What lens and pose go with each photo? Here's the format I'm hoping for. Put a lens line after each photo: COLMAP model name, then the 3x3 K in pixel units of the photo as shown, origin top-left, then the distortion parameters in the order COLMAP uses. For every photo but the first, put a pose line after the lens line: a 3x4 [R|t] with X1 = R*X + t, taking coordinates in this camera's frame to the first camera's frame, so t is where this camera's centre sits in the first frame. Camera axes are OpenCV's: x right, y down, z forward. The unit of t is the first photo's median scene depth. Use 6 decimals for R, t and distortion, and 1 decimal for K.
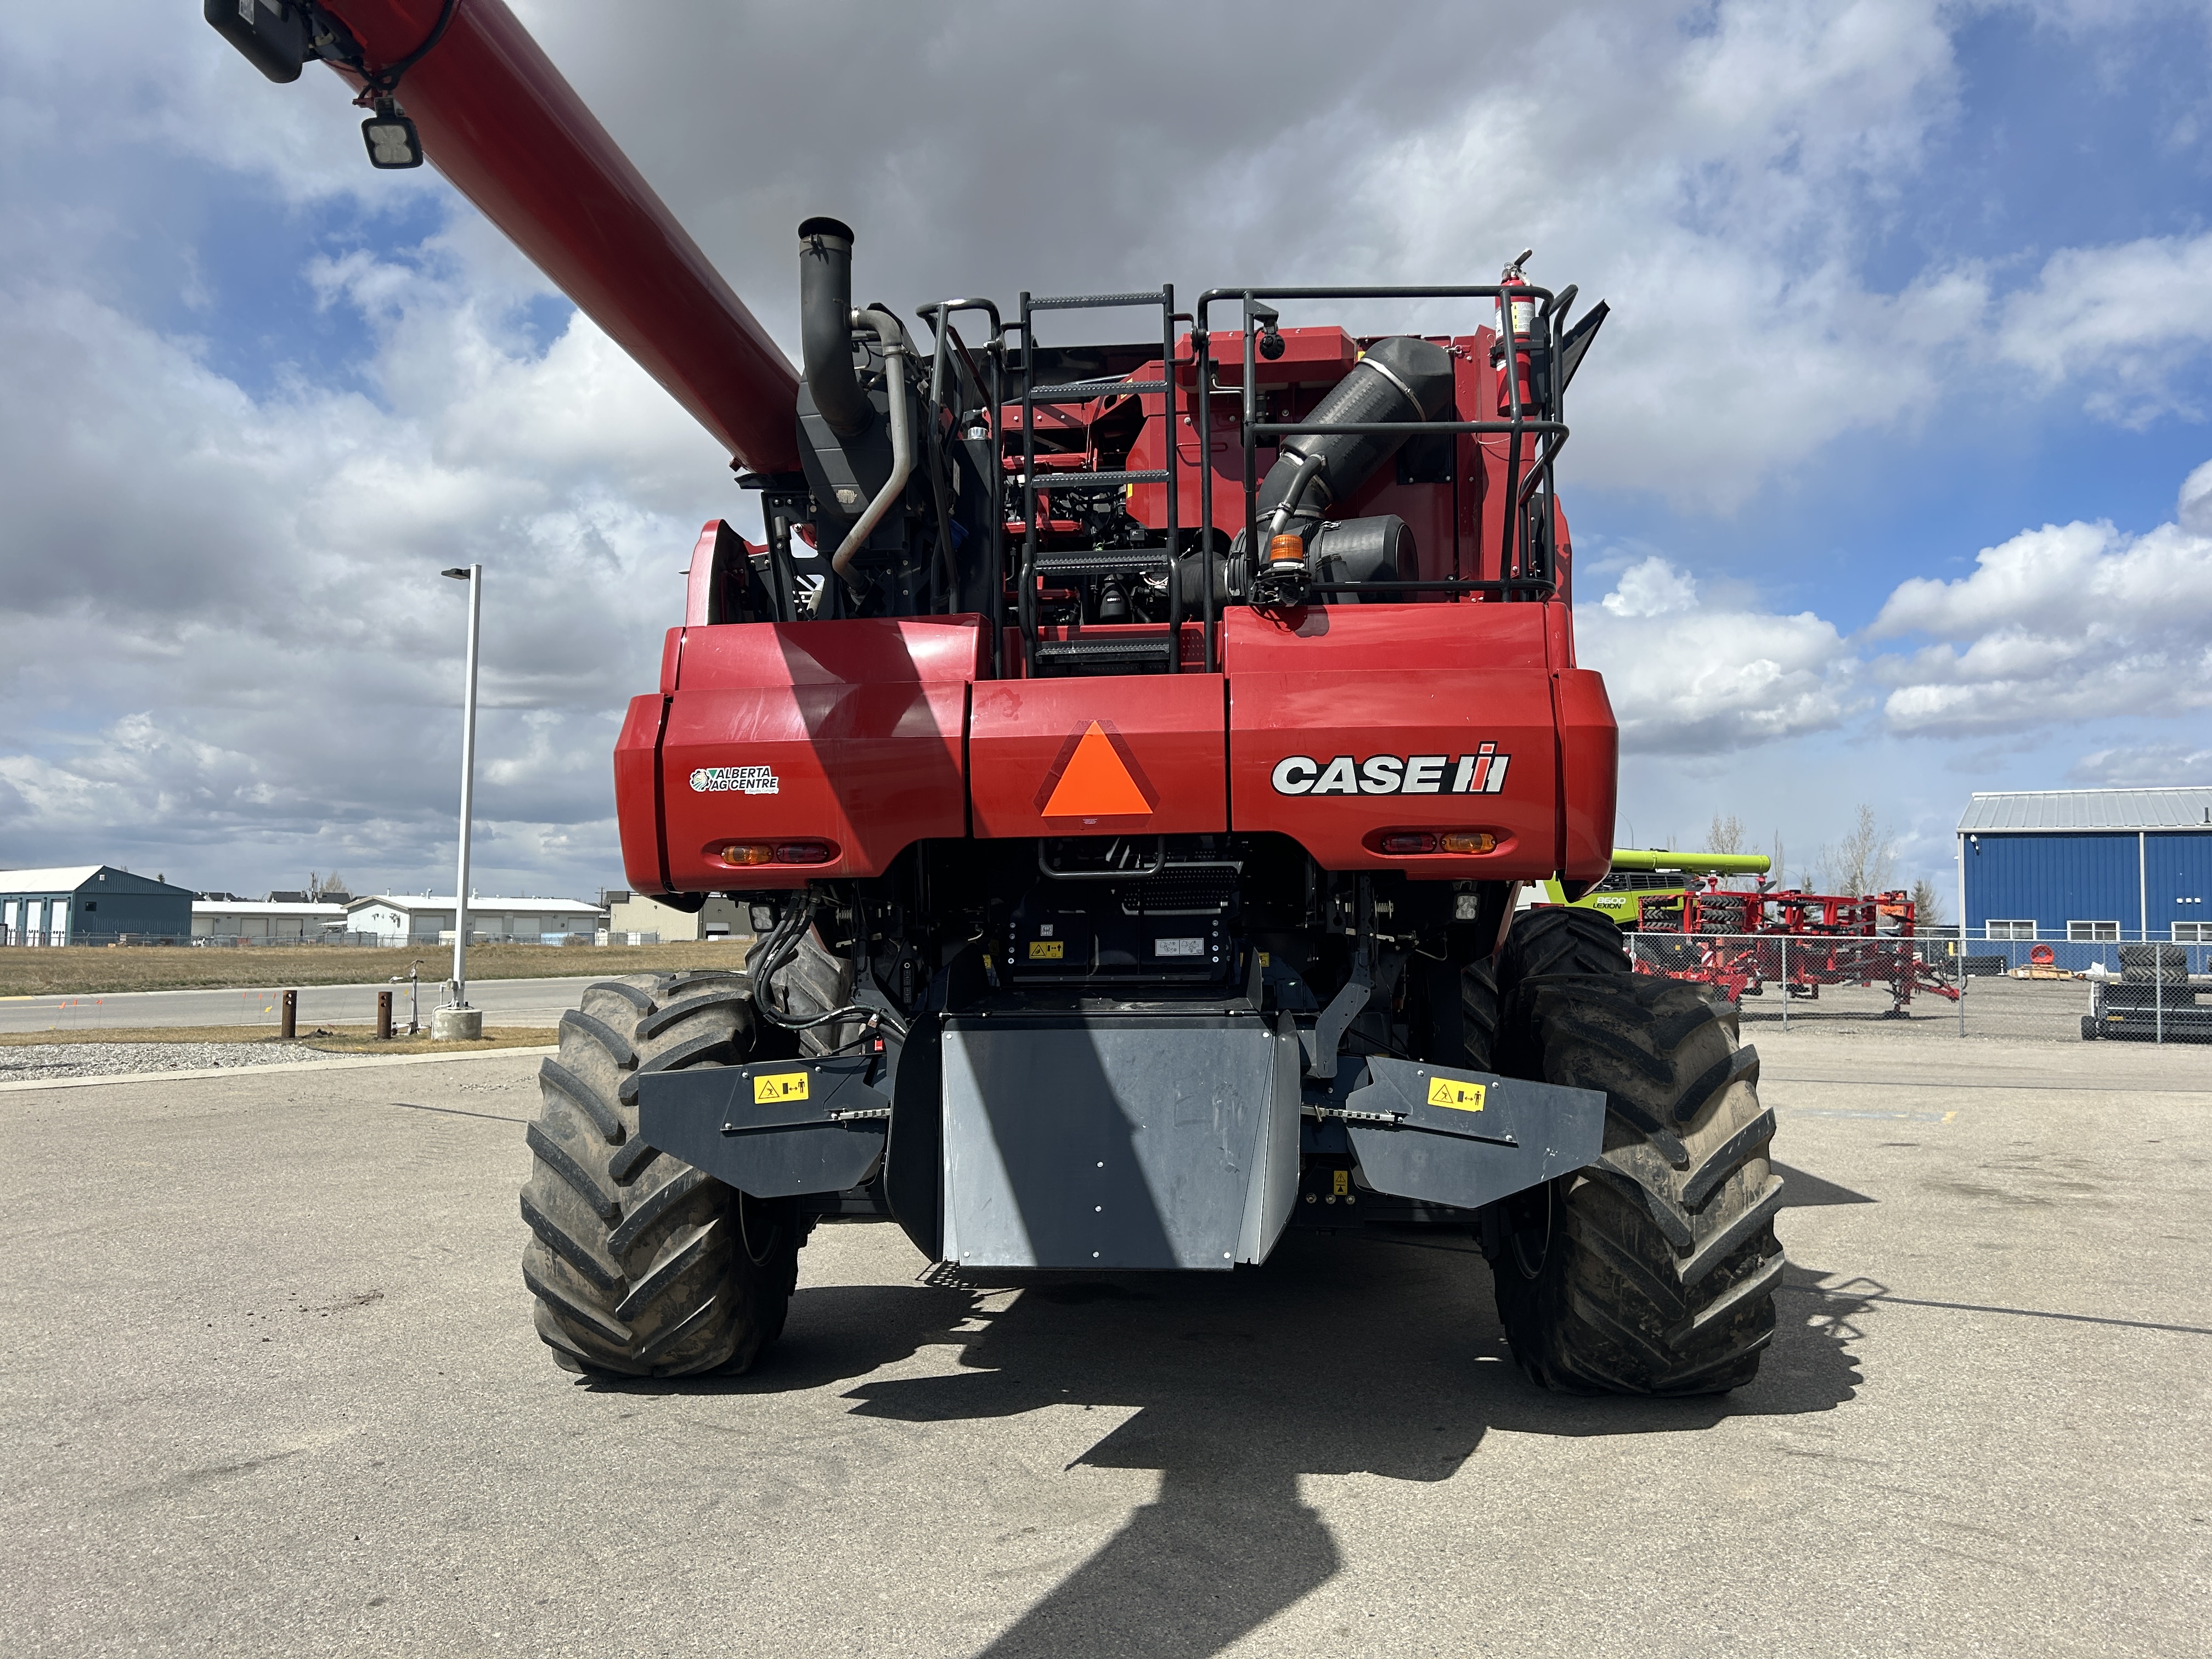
lens RADIAL K [[1694.7, 0, 1123.3], [0, 1694.7, 837.5], [0, 0, 1]] dist [0.058412, -0.064029]
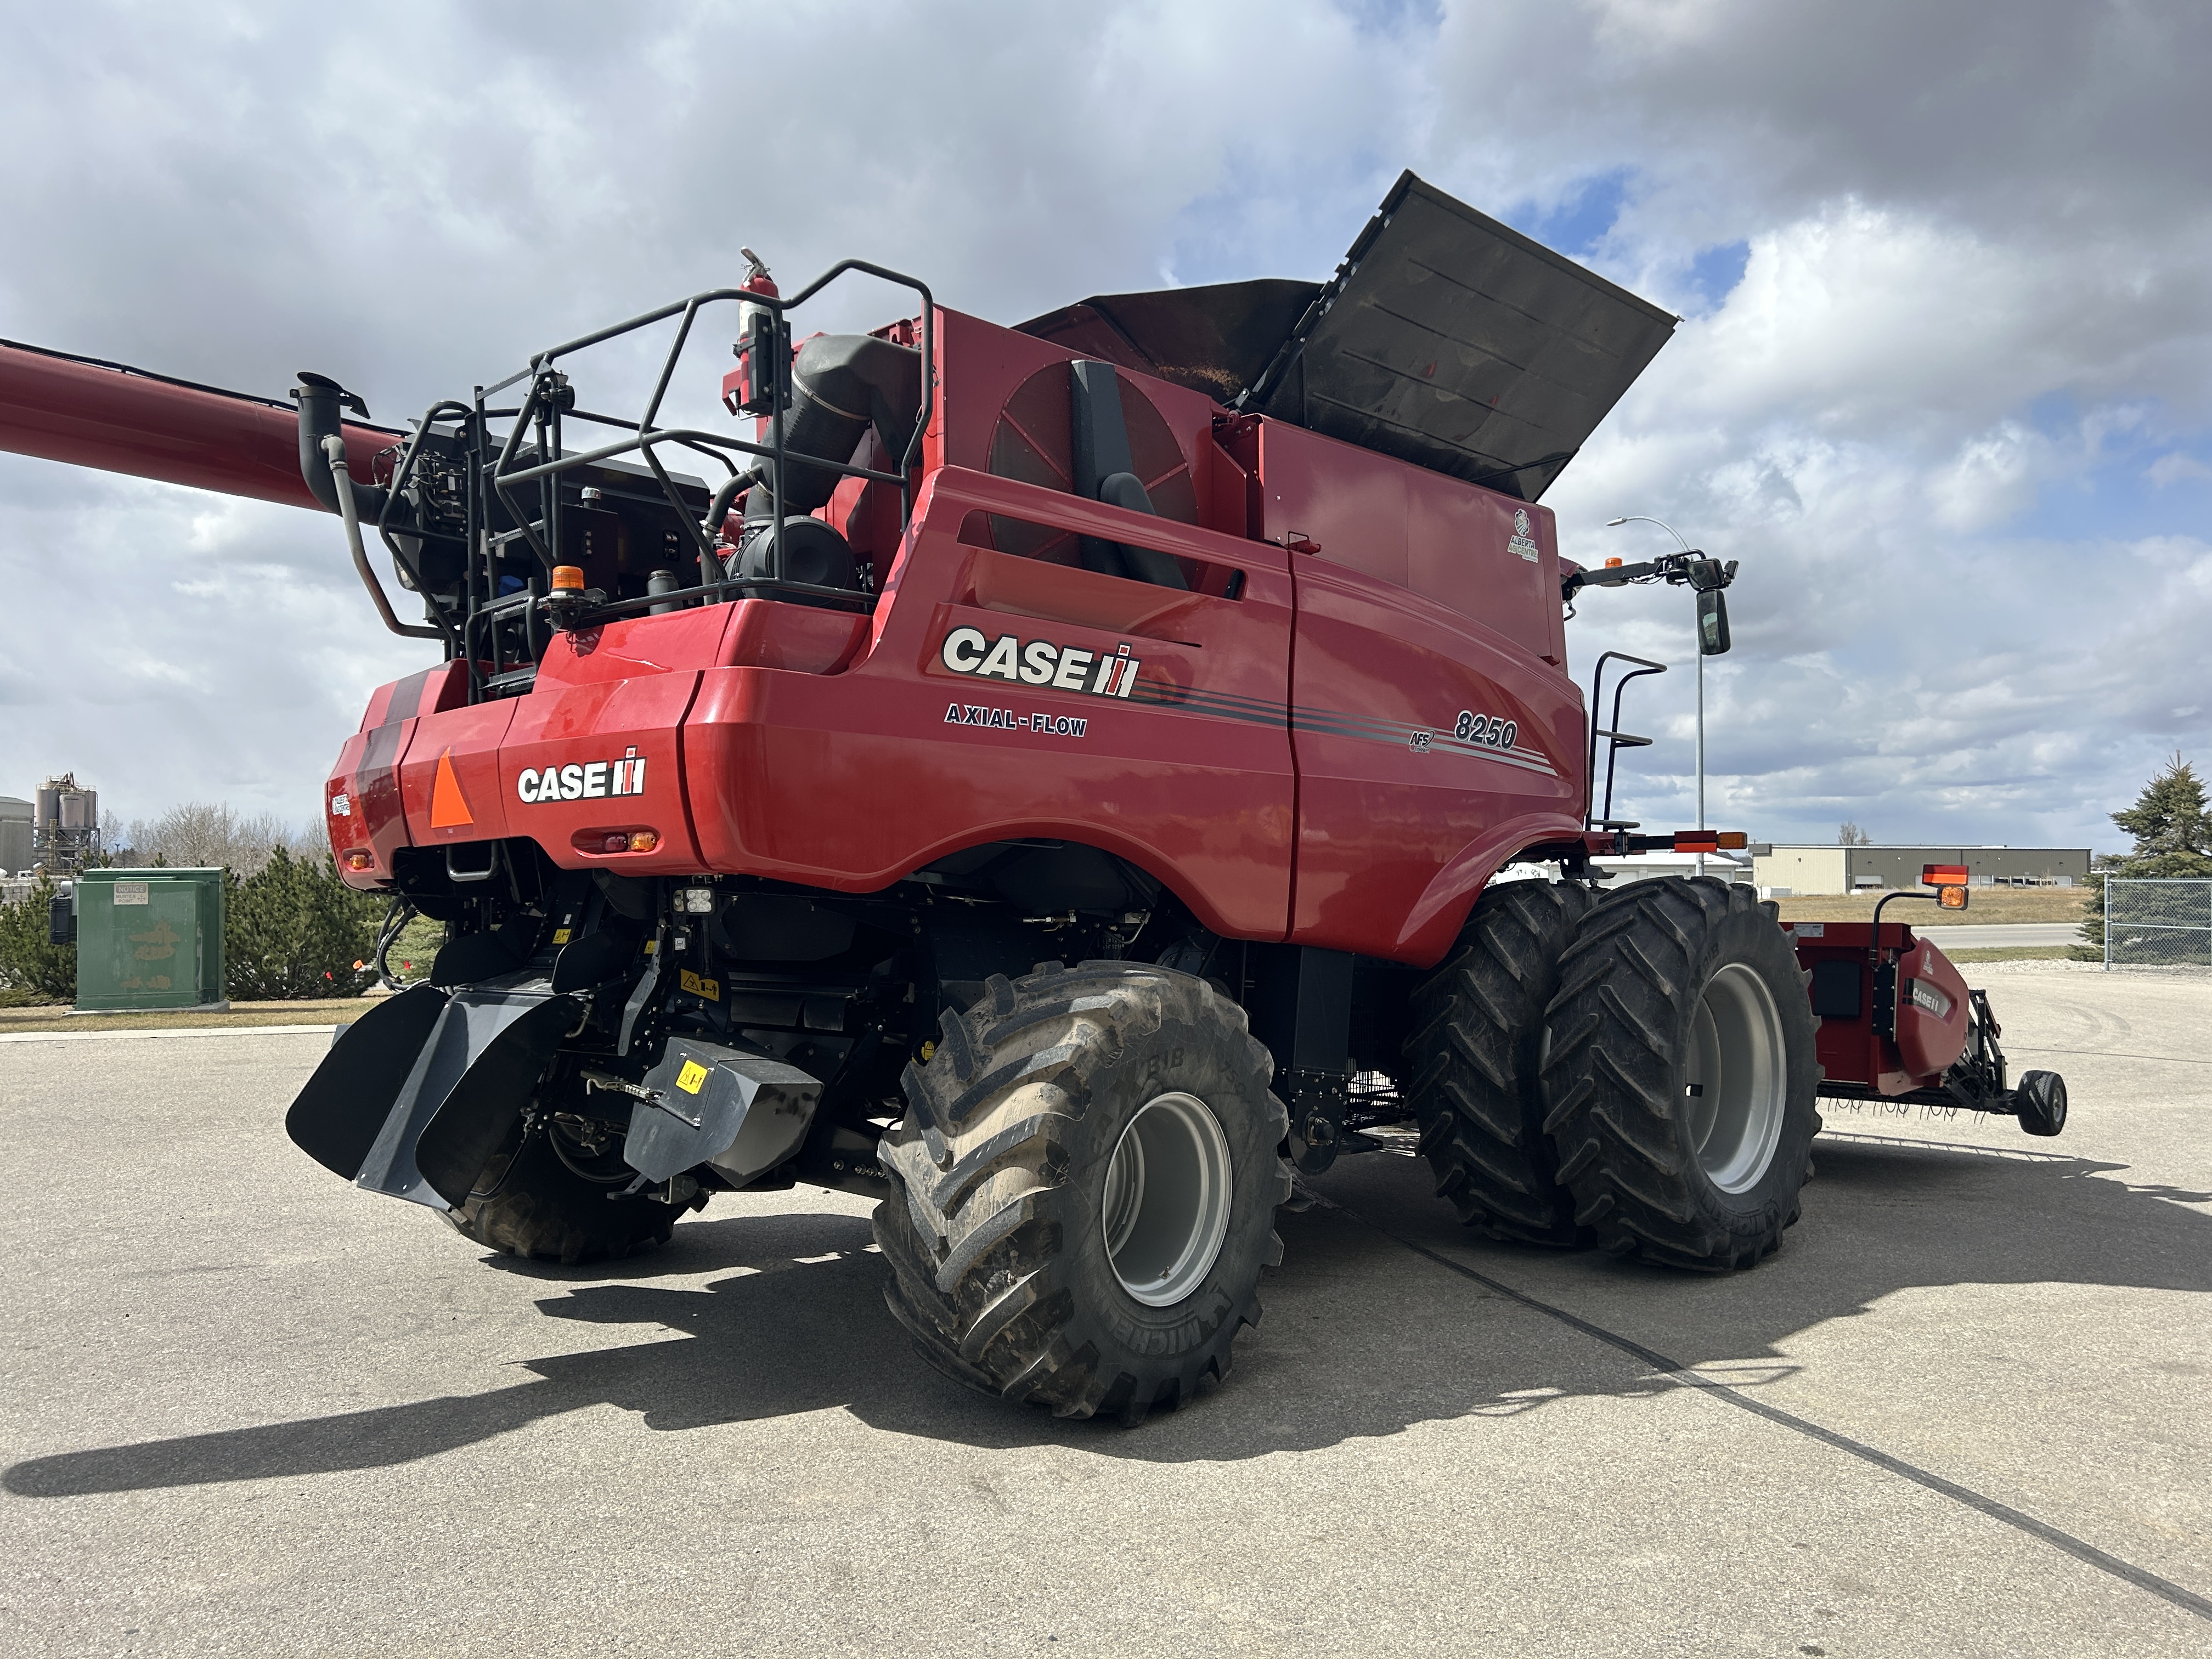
lens RADIAL K [[1694.7, 0, 1127.6], [0, 1694.7, 822.6], [0, 0, 1]] dist [0.058412, -0.064029]
pose [[0.769005, -0.027262, -0.638661, 1.010861], [0.039688, 0.999199, 0.005137, -0.001485], [0.638009, -0.029298, 0.769471, 0.333170]]
